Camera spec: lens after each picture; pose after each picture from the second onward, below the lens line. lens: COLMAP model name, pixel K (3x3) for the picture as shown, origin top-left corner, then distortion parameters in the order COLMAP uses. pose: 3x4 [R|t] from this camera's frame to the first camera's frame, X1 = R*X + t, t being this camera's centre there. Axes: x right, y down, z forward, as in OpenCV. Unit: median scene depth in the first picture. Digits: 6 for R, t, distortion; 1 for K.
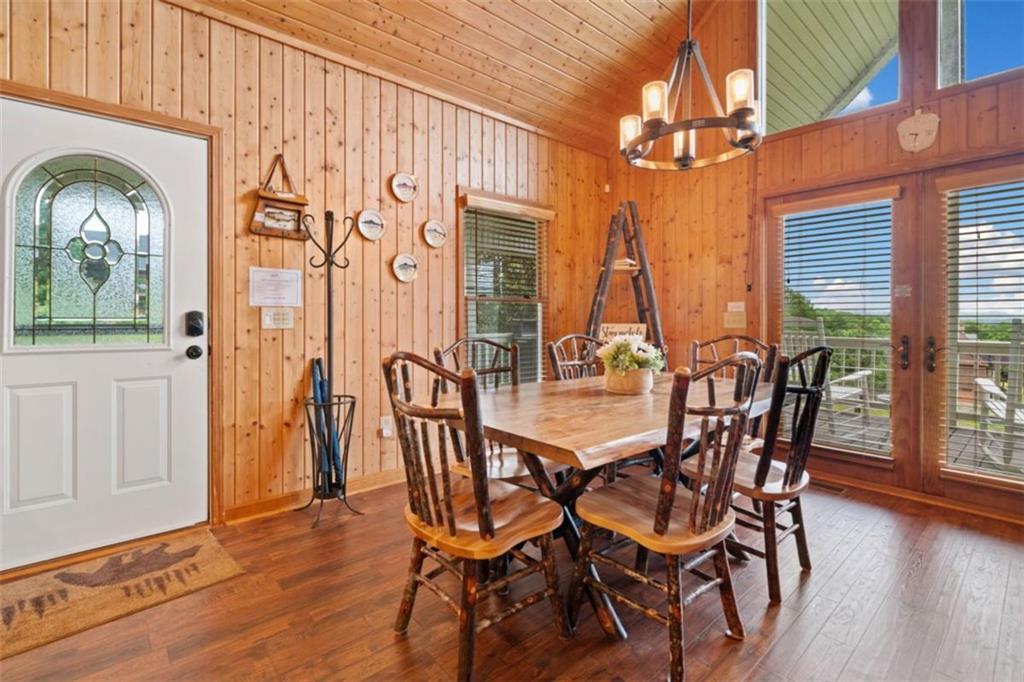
lens RADIAL K [[468.6, 0, 501.4], [0, 468.6, 317.4], [0, 0, 1]] dist [-0.002567, -0.000220]
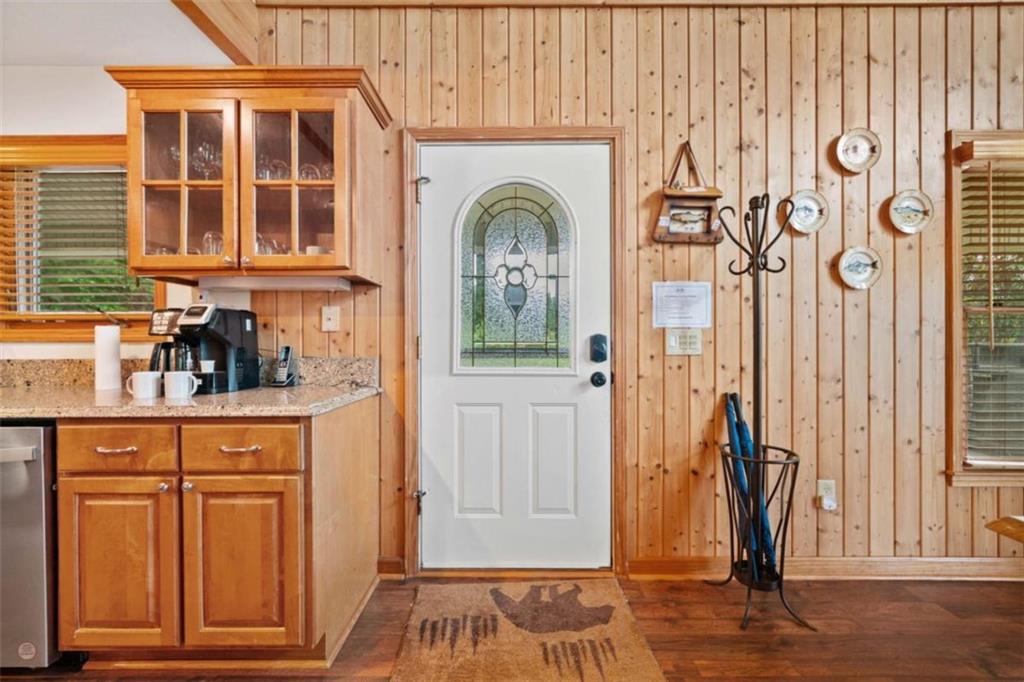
lens RADIAL K [[408.4, 0, 512.0], [0, 408.4, 341.0], [0, 0, 1]] dist [-0.002021, -0.000180]
pose [[0.758024, -0.000142, -0.652226, -0.245789], [0.002335, 0.999994, 0.002496, -0.002586], [0.652222, -0.003415, 0.758020, 0.266947]]
